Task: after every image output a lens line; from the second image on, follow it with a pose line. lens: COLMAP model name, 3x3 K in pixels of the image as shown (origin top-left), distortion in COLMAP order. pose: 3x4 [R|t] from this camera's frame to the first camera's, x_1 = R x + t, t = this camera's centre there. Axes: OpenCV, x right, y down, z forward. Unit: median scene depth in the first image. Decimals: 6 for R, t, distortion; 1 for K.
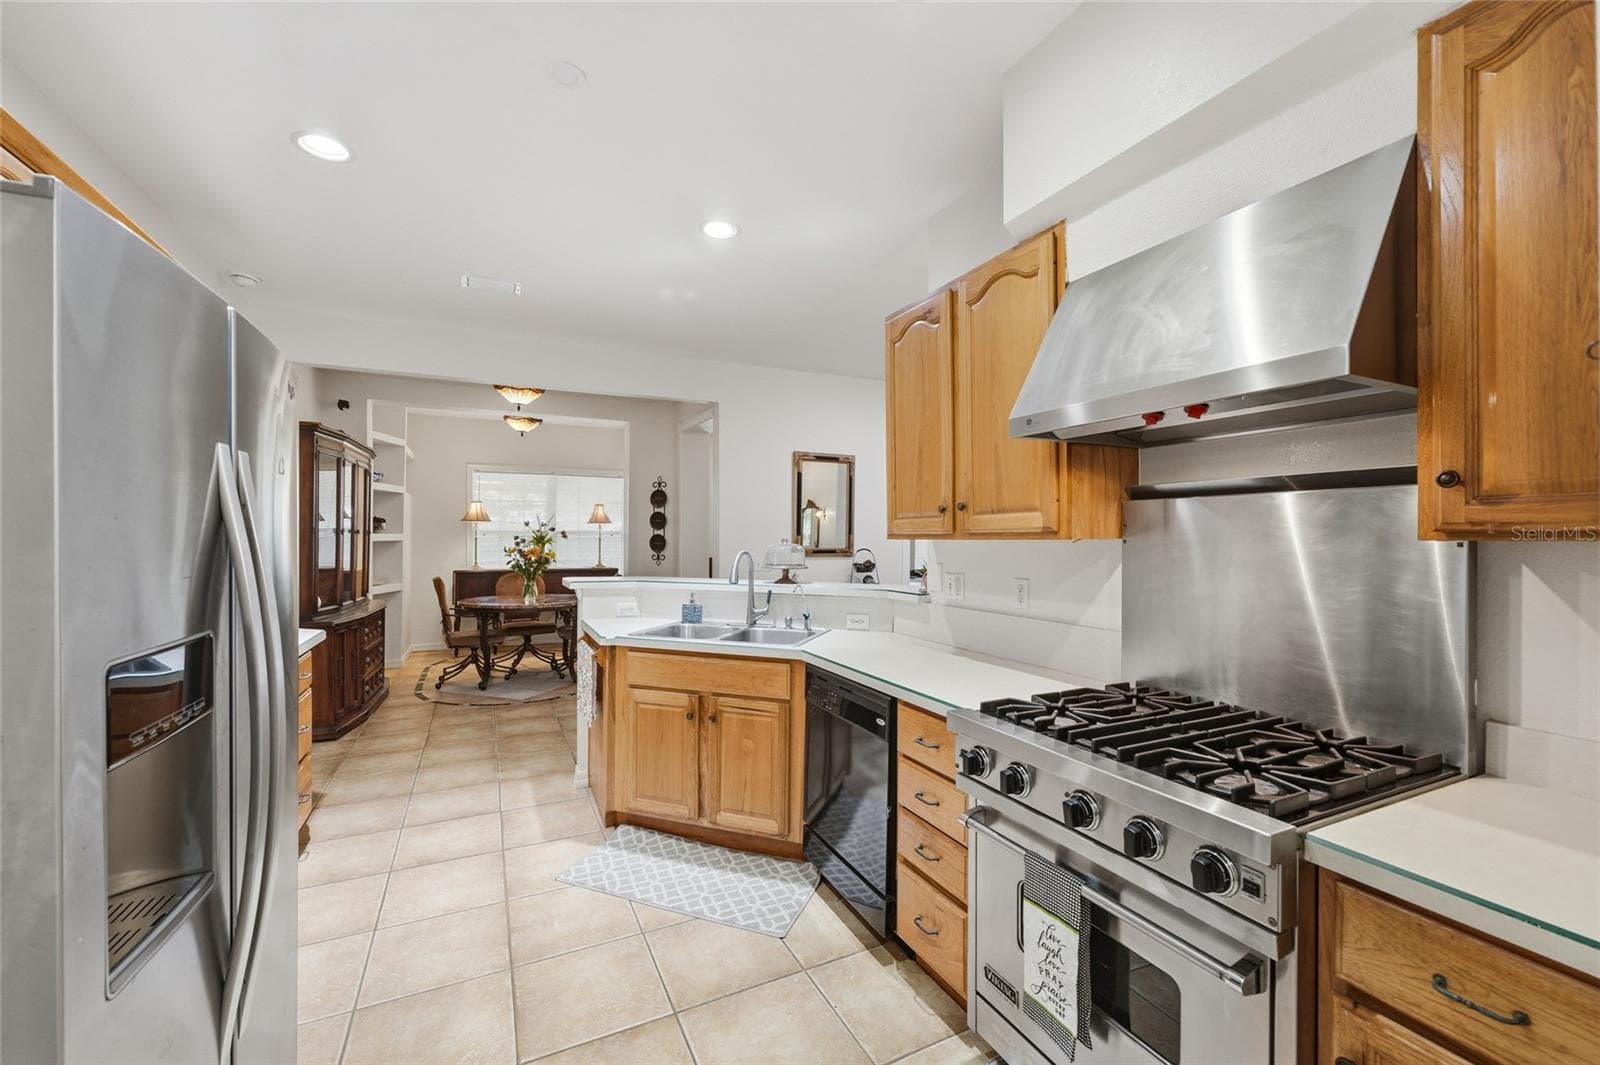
lens RADIAL K [[652.7, 0, 800.6], [0, 652.7, 539.3], [0, 0, 1]] dist [-0.000035, -0.000355]
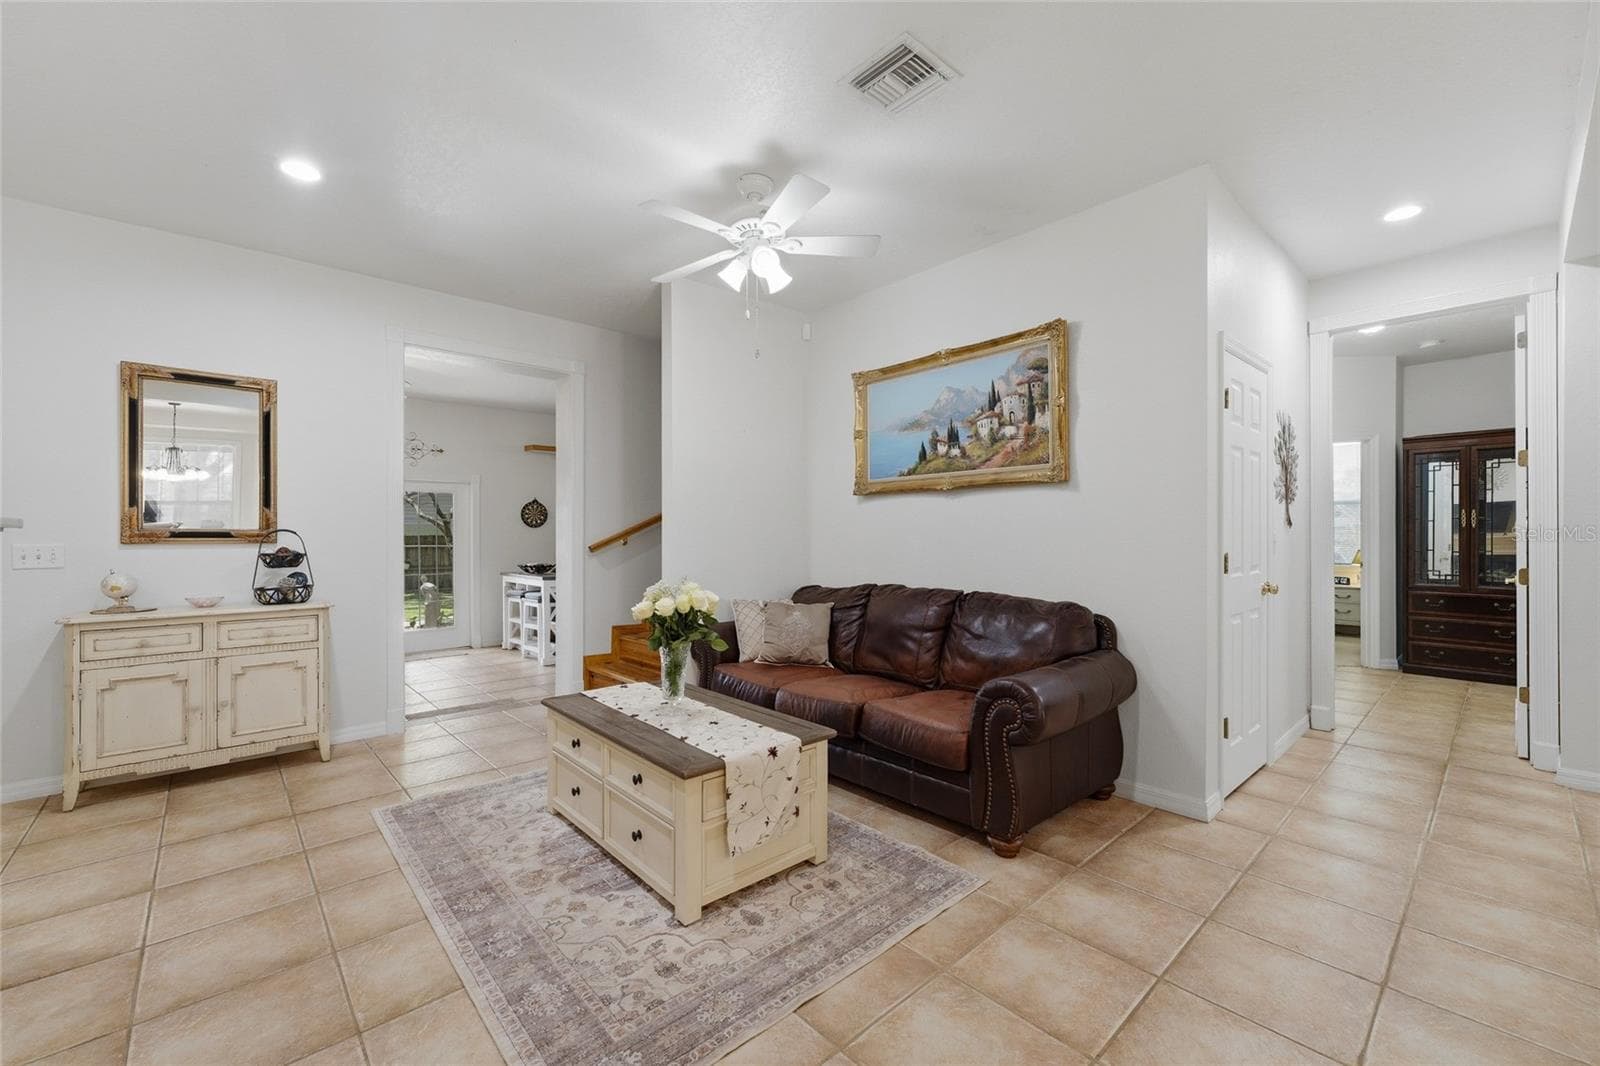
lens RADIAL K [[652.7, 0, 803.6], [0, 652.7, 532.8], [0, 0, 1]] dist [-0.000035, -0.000355]
pose [[0.958680, -0.006895, 0.284403, 0.394953], [0.005736, 0.999972, 0.004909, 0.017596], [-0.284429, -0.003075, 0.958692, 0.262883]]
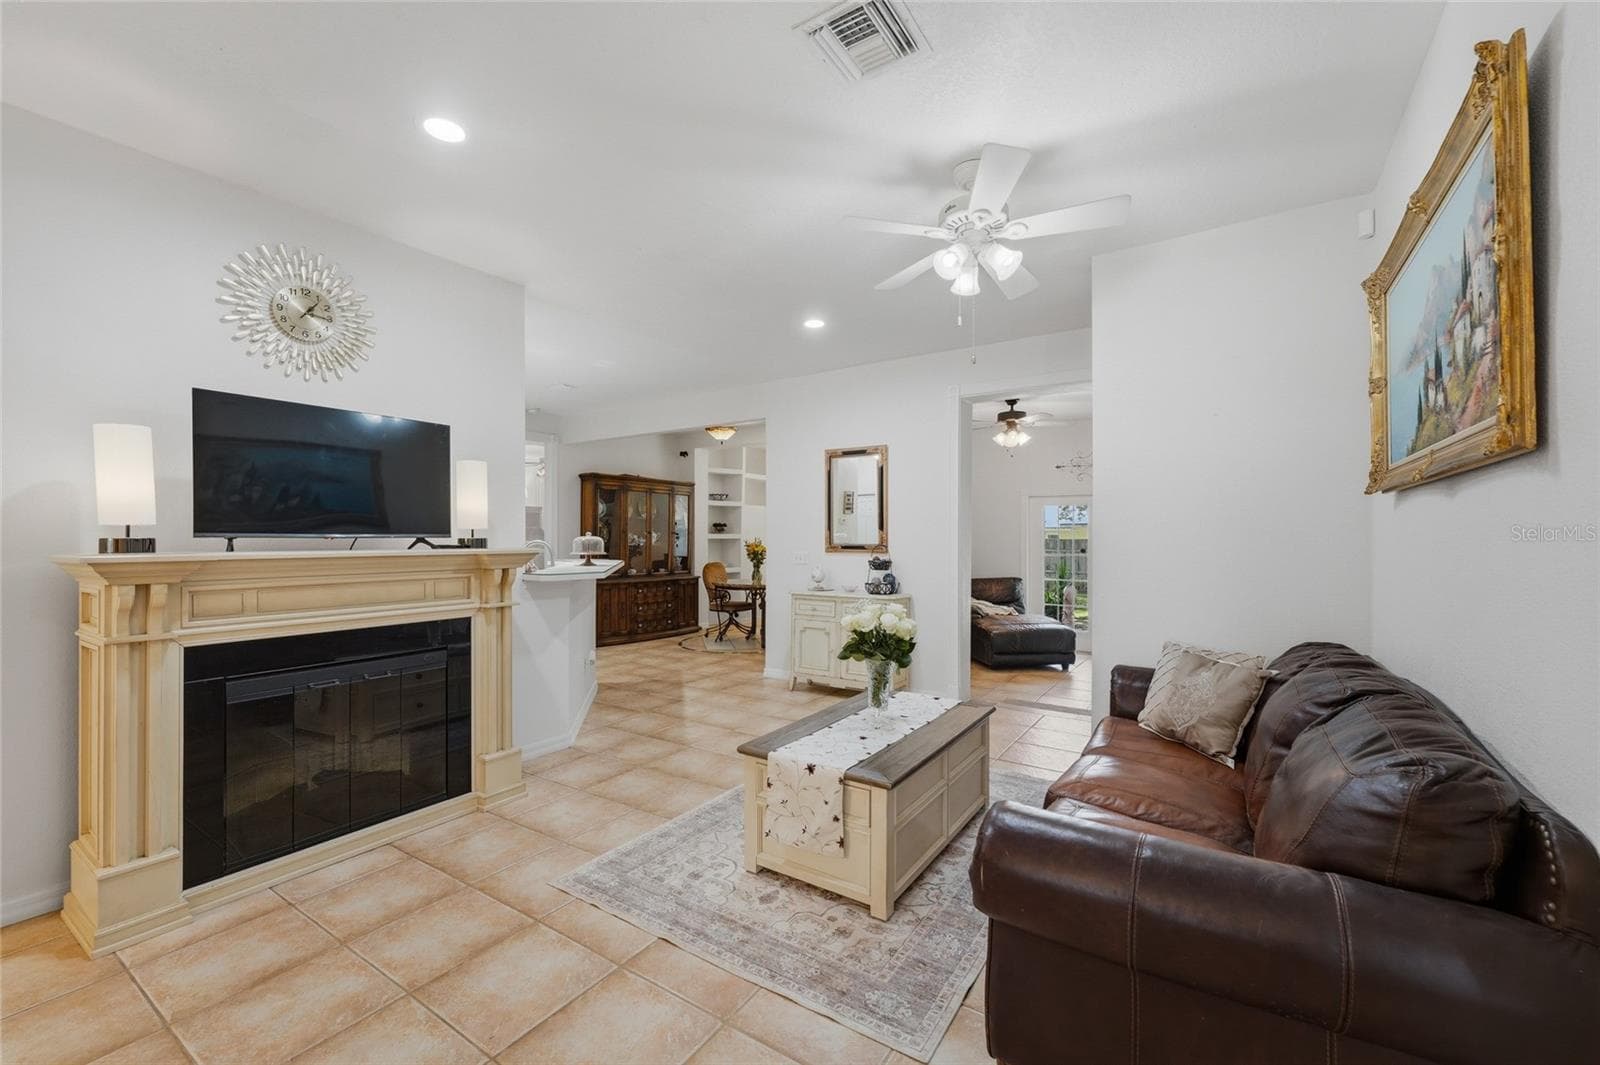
lens RADIAL K [[652.7, 0, 793.4], [0, 652.7, 536.7], [0, 0, 1]] dist [-0.000035, -0.000355]
pose [[0.501987, -0.005799, -0.864856, 0.837439], [0.008513, 0.999962, -0.001764, 0.003830], [0.864833, -0.006477, 0.502017, 0.423260]]
